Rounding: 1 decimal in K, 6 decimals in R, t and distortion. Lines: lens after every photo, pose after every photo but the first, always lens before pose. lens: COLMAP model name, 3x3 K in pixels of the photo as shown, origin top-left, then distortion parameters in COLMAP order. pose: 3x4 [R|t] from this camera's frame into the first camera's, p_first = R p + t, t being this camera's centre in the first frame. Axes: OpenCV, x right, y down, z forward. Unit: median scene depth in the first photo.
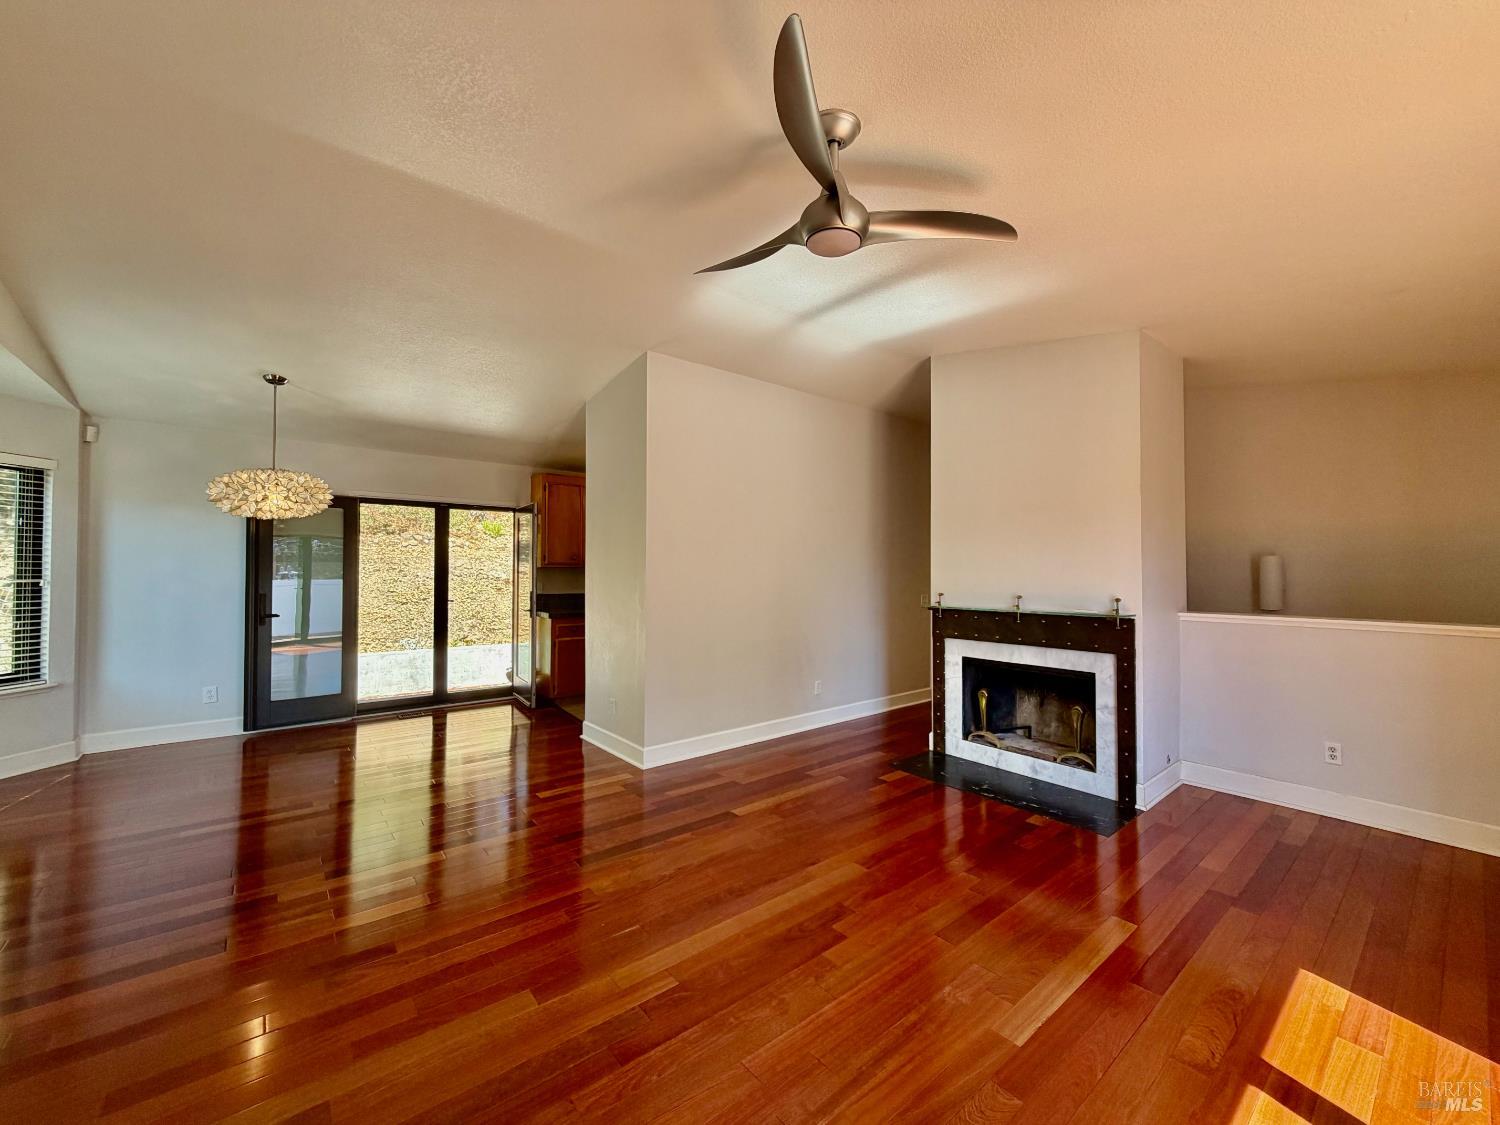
lens RADIAL K [[597.7, 0, 754.8], [0, 597.7, 558.0], [0, 0, 1]] dist [-0.001070, 0.000130]
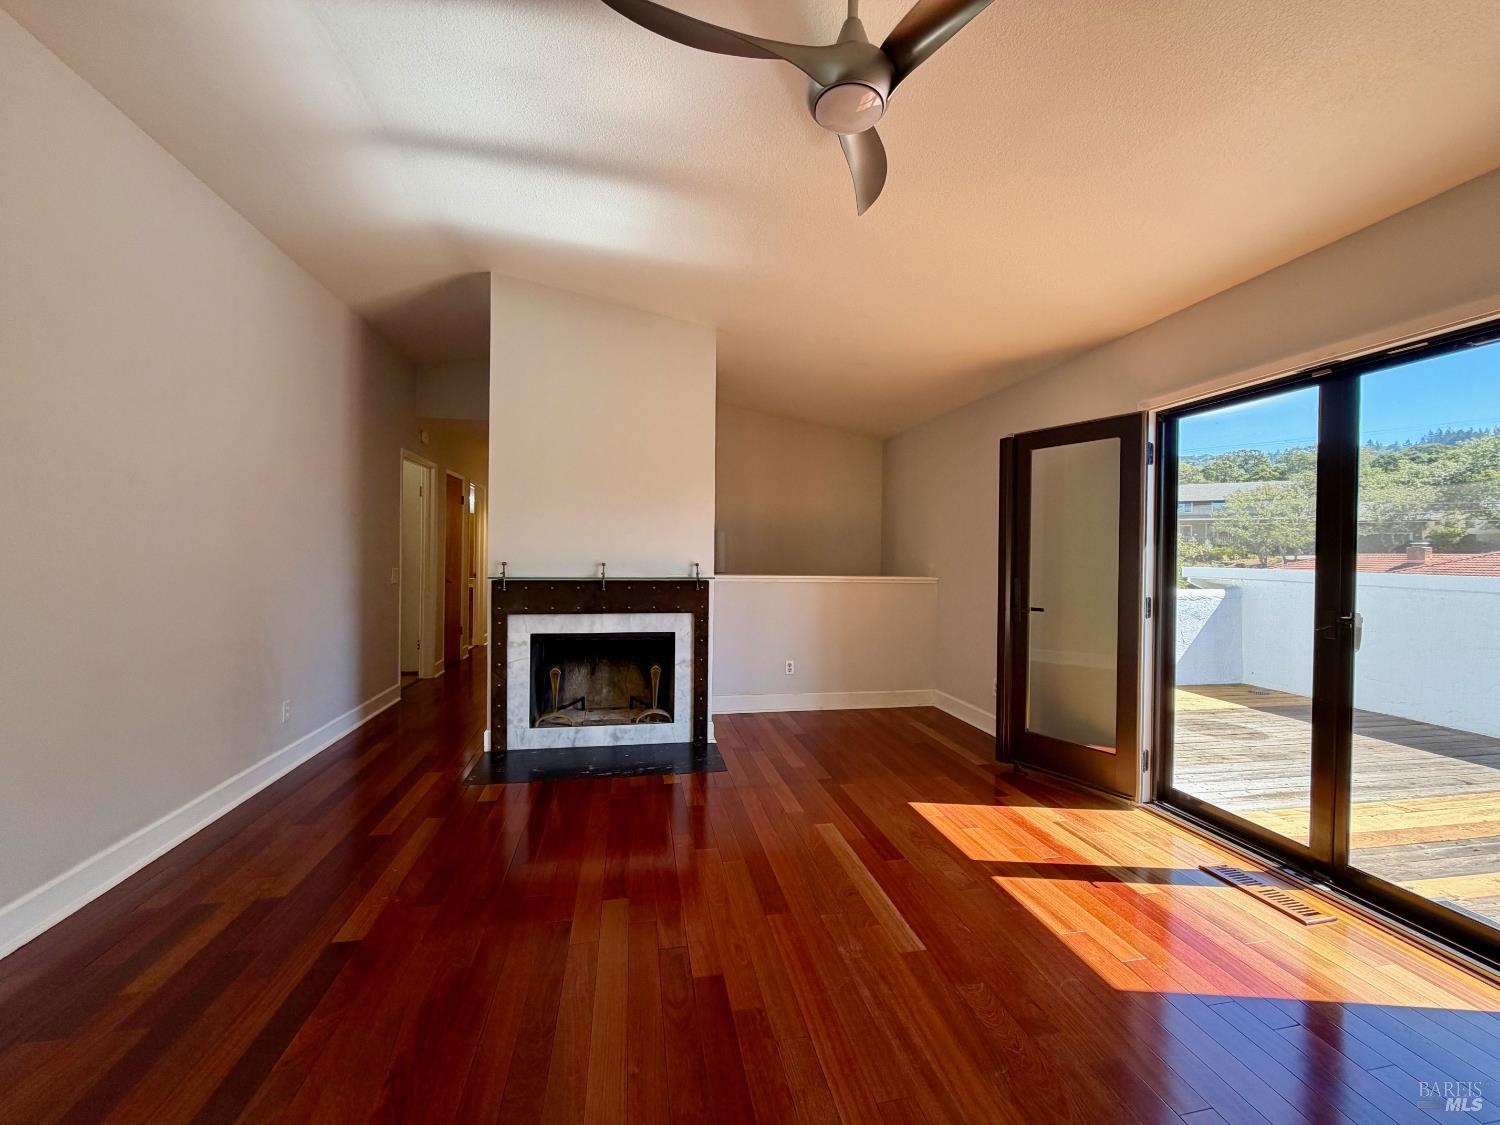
lens RADIAL K [[597.7, 0, 754.8], [0, 597.7, 558.0], [0, 0, 1]] dist [-0.001070, 0.000130]
pose [[0.460860, -0.001206, 0.887472, -0.304134], [-0.033767, 0.999251, 0.018893, 0.028865], [-0.886830, -0.038674, 0.460474, 0.341030]]
